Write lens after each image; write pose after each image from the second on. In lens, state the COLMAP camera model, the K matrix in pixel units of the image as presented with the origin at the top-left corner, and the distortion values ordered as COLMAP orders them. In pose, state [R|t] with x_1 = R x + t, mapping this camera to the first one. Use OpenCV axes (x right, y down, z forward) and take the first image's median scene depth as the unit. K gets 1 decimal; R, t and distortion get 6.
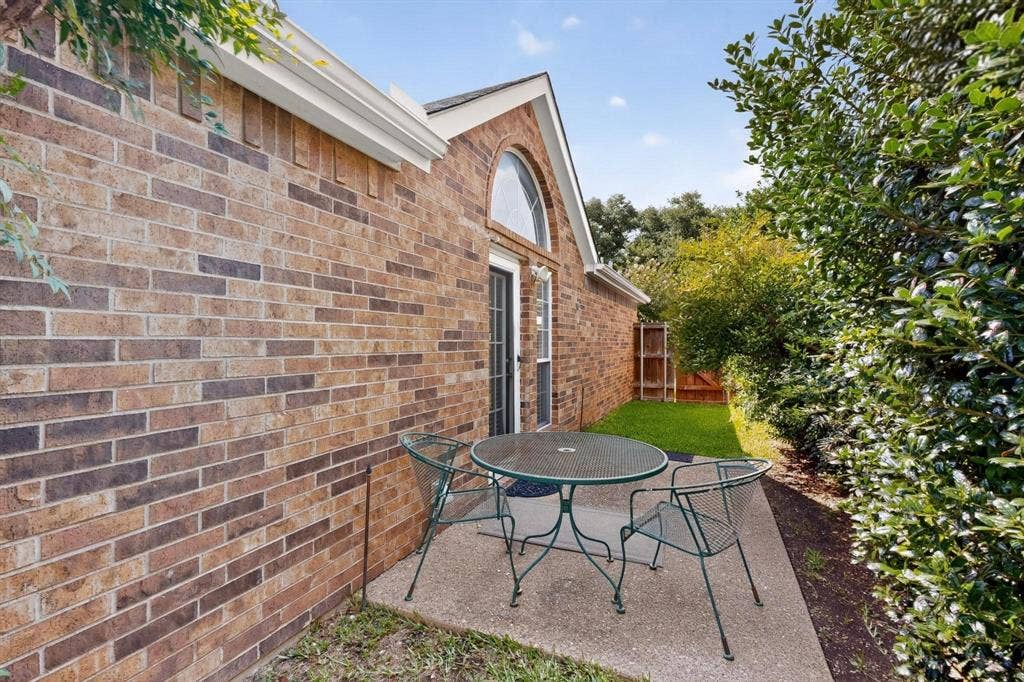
lens RADIAL K [[445.0, 0, 509.2], [0, 445.0, 343.5], [0, 0, 1]] dist [-0.000875, -0.000216]
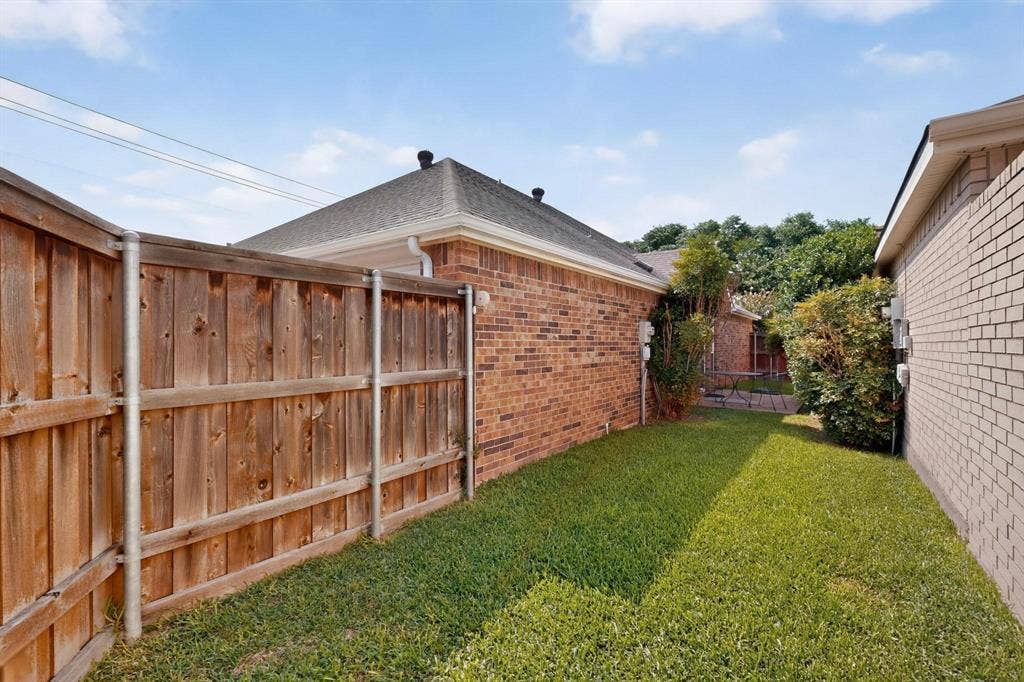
lens RADIAL K [[445.0, 0, 509.2], [0, 445.0, 343.5], [0, 0, 1]] dist [-0.000875, -0.000216]
pose [[0.974763, -0.010116, -0.223011, -0.075131], [0.007934, 0.999912, -0.010675, 0.000407], [0.223099, 0.008636, 0.974757, -0.273498]]
